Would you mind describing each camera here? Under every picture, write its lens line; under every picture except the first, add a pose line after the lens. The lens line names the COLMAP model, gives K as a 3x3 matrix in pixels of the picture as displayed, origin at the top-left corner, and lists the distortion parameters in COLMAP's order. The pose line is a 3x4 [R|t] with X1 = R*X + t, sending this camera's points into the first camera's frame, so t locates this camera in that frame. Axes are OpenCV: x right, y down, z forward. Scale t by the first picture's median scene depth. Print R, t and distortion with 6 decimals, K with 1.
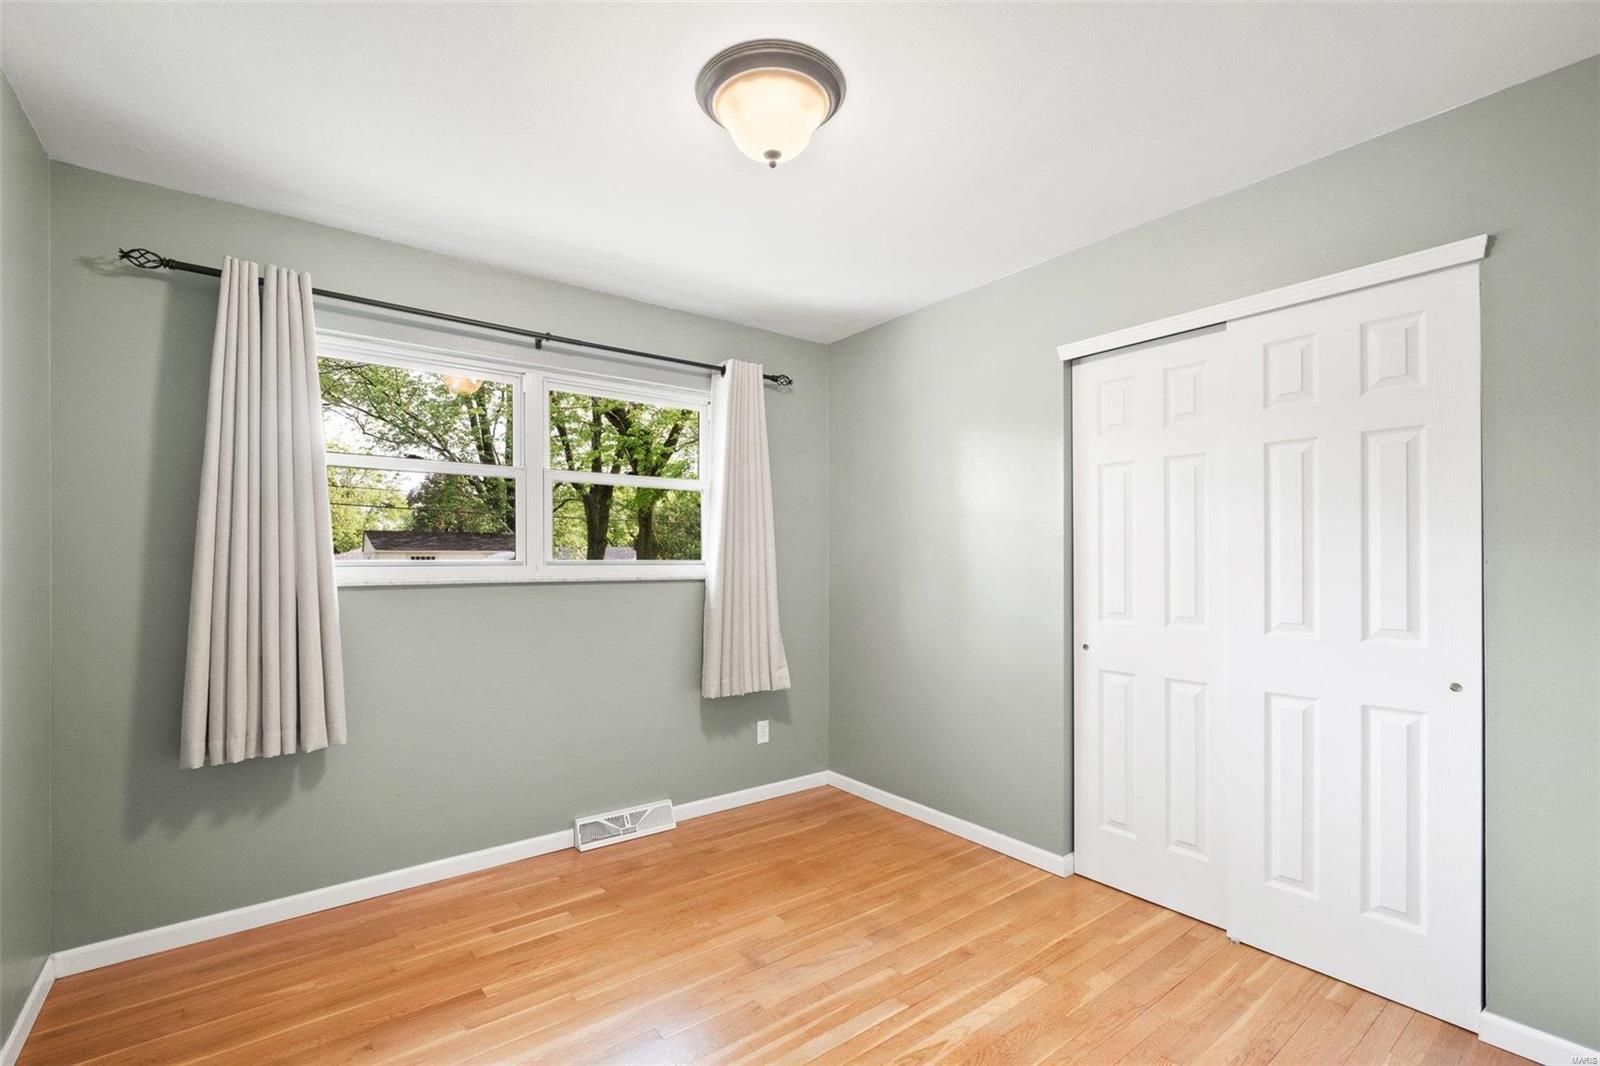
lens RADIAL K [[764.5, 0, 828.5], [0, 764.5, 555.6], [0, 0, 1]] dist [0.033630, -0.000077]
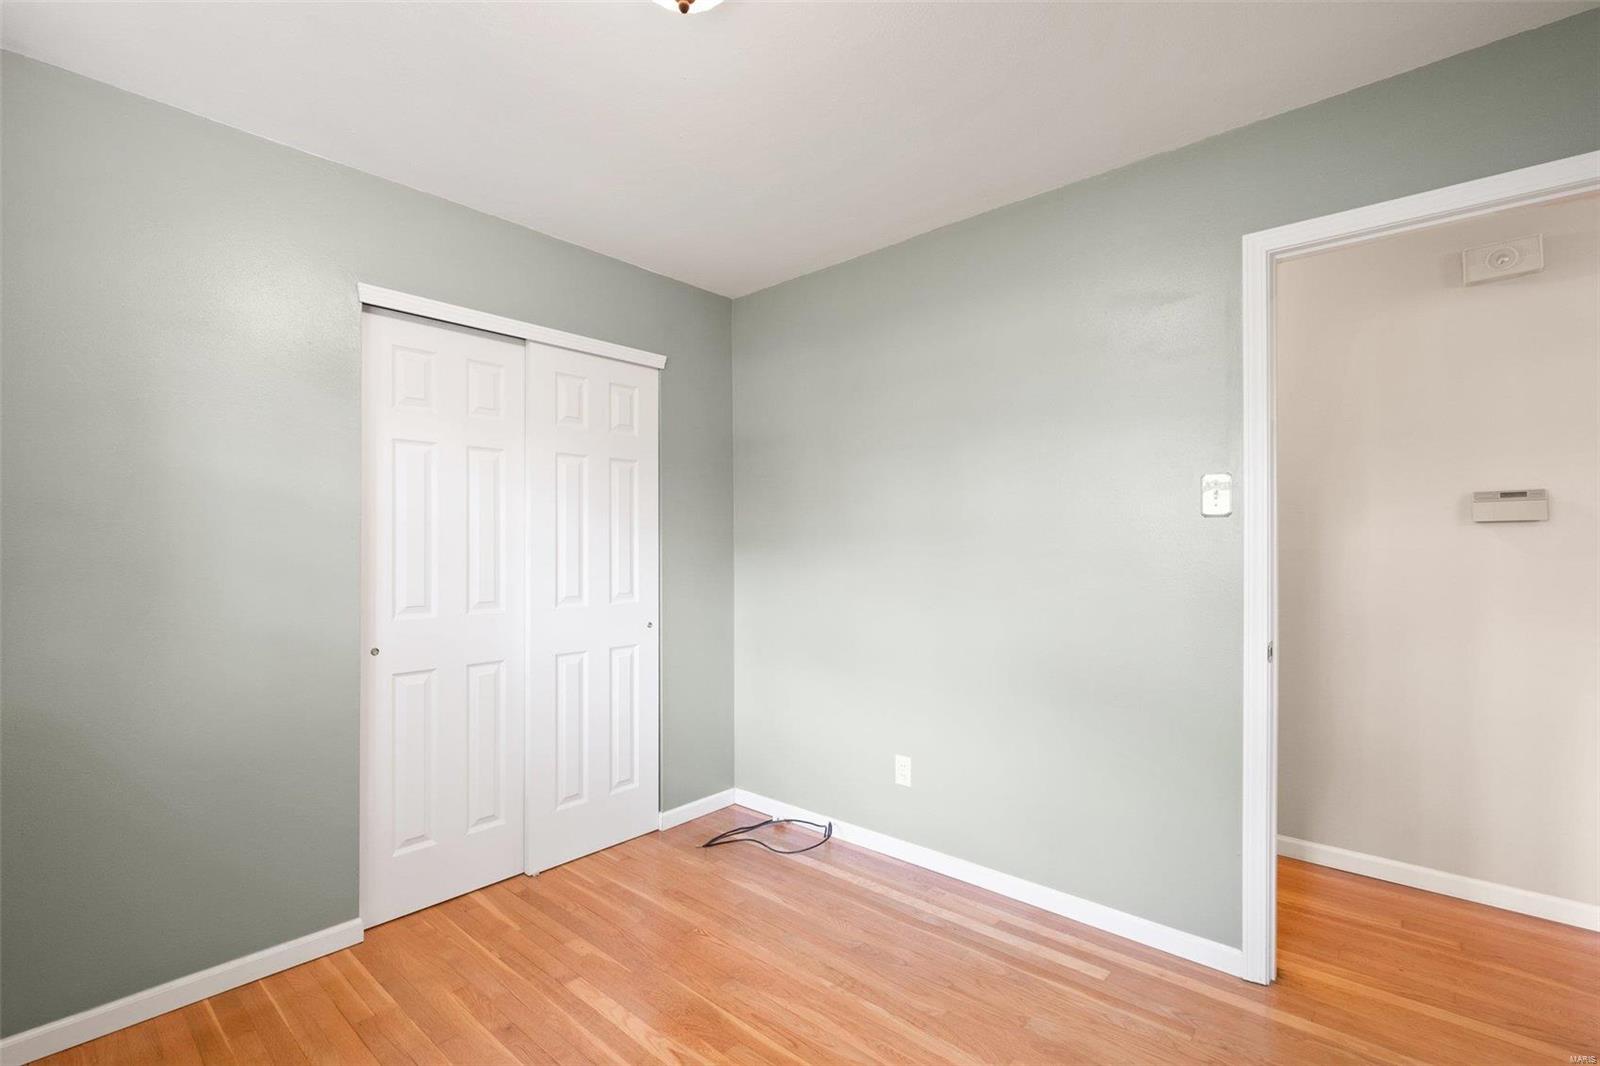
lens RADIAL K [[702.0, 0, 800.0], [0, 702.0, 537.7], [0, 0, 1]] dist [-0.001518, 0.000071]
pose [[-0.160877, 0.012477, 0.986896, -0.598961], [0.000475, 0.999921, -0.012564, 0.004869], [-0.986974, -0.001552, -0.160870, 0.800668]]
